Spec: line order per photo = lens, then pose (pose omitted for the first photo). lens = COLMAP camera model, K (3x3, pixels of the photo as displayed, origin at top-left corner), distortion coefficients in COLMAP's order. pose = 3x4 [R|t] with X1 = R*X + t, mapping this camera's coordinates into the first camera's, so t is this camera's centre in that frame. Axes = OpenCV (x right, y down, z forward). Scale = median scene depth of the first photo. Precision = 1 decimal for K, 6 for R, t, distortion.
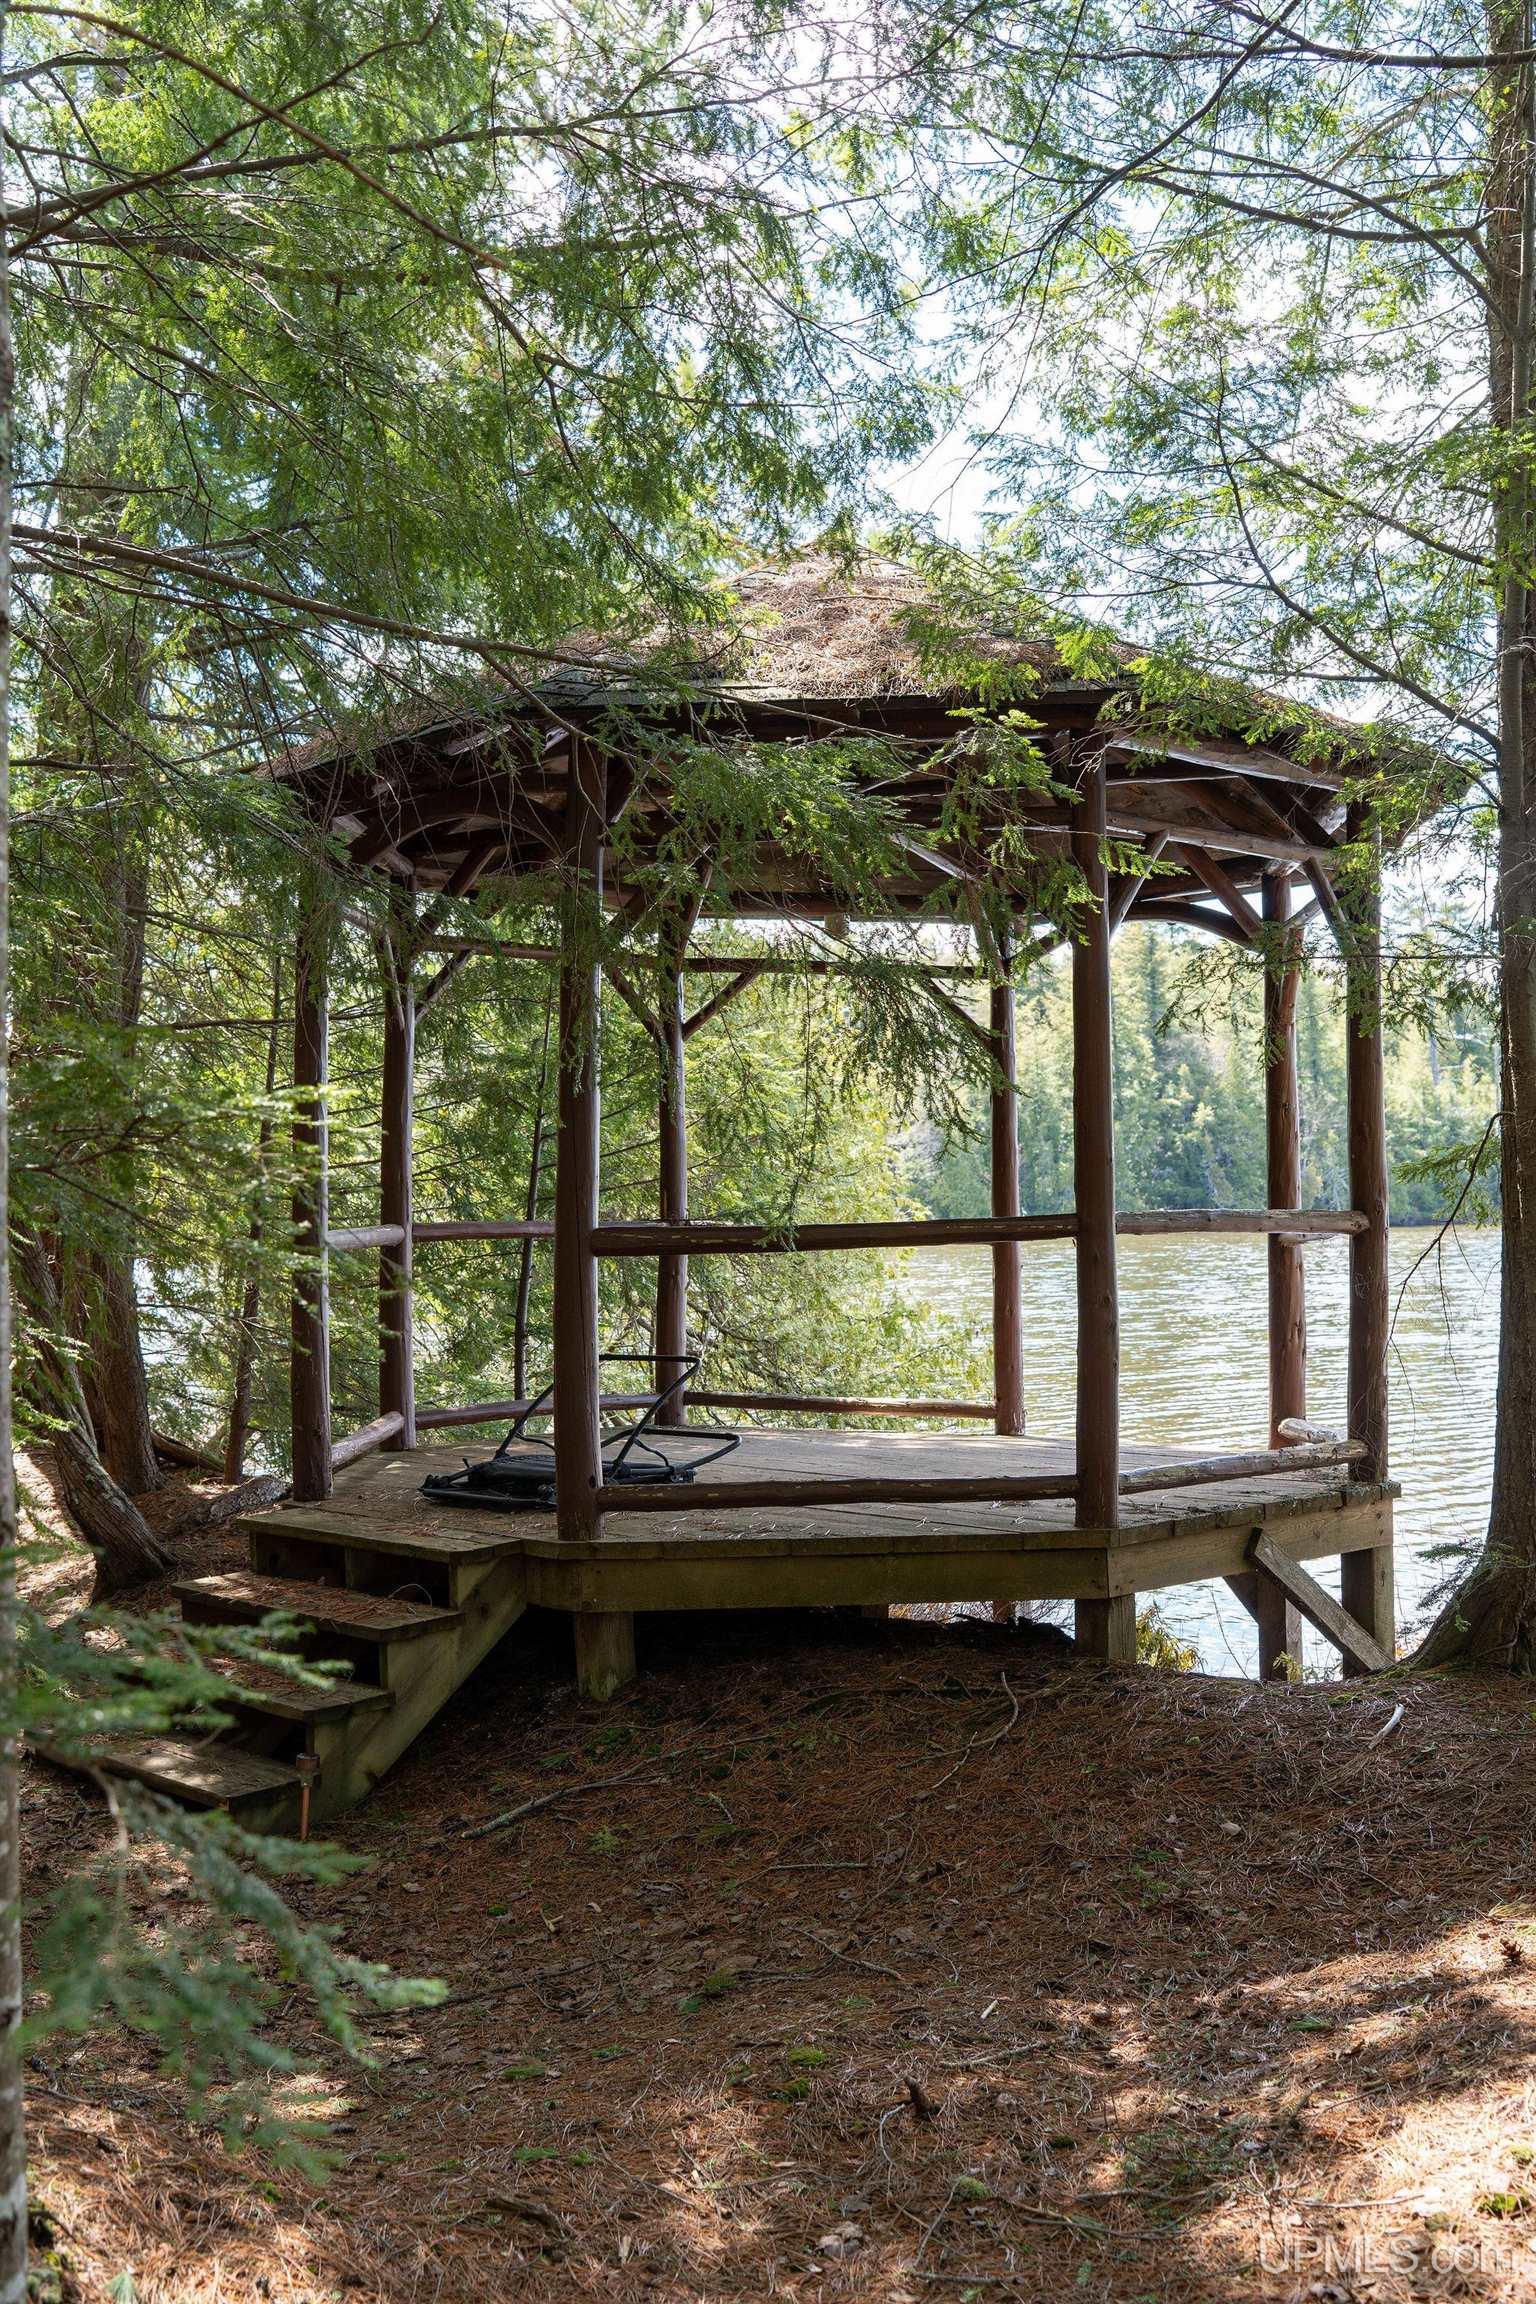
lens RADIAL K [[2369.9, 0, 768.0], [0, 2369.9, 1152.0], [0, 0, 1]] dist [0.008003, 0.008777]
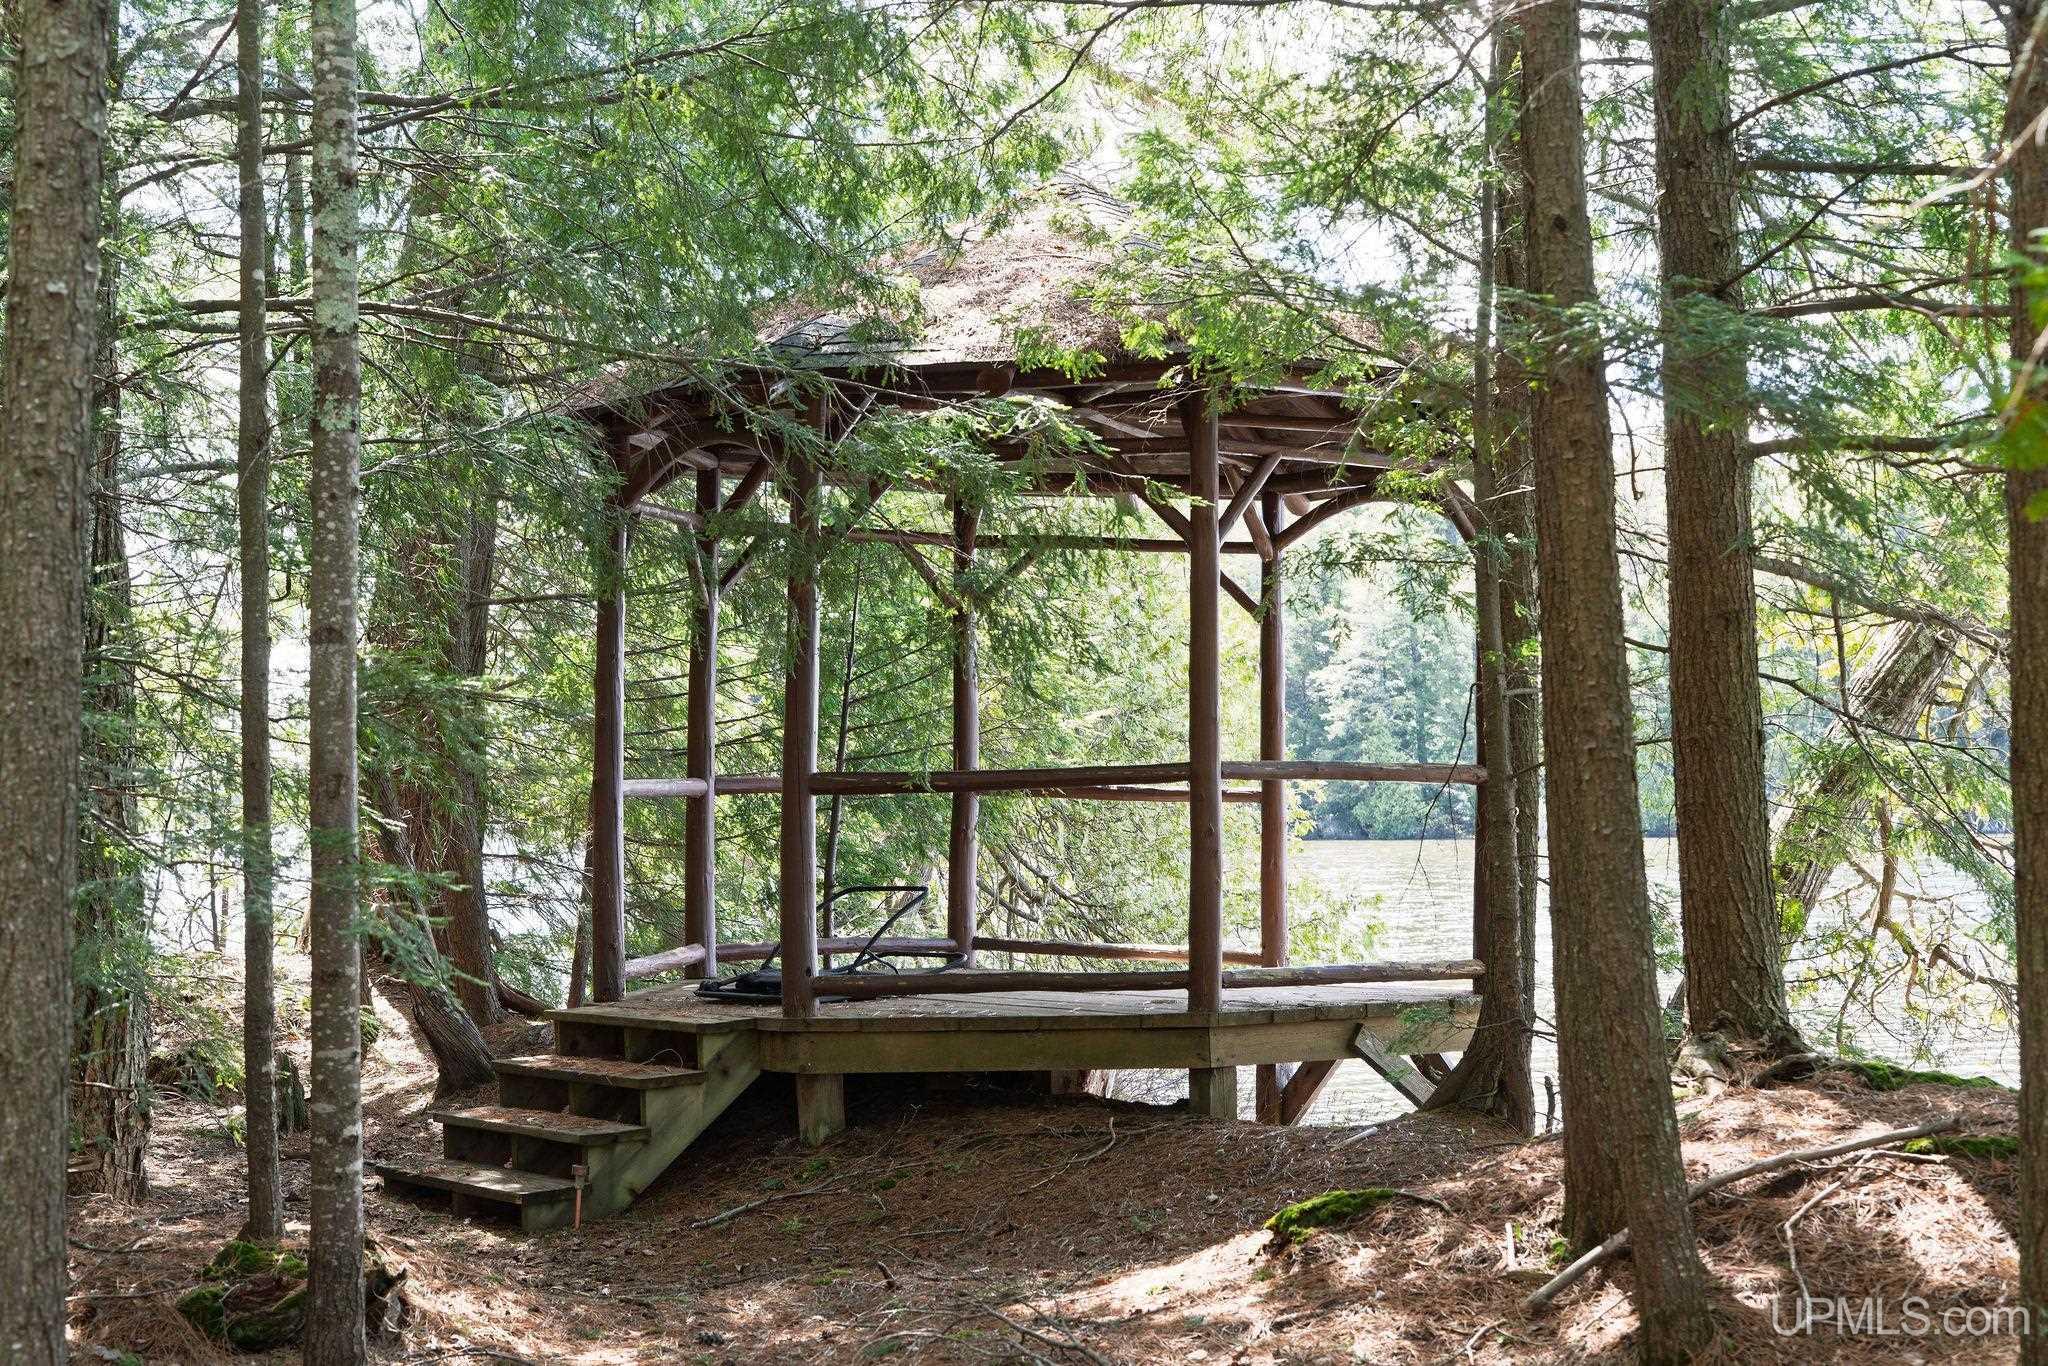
lens RADIAL K [[3127.3, 0, 1024.0], [0, 3127.3, 683.0], [0, 0, 1]] dist [-0.031664, -0.040933]
pose [[0.994237, 0.002733, -0.107167, 0.219164], [-0.004165, 0.999905, -0.013140, 0.005938], [0.107121, 0.013511, 0.994154, -0.653278]]
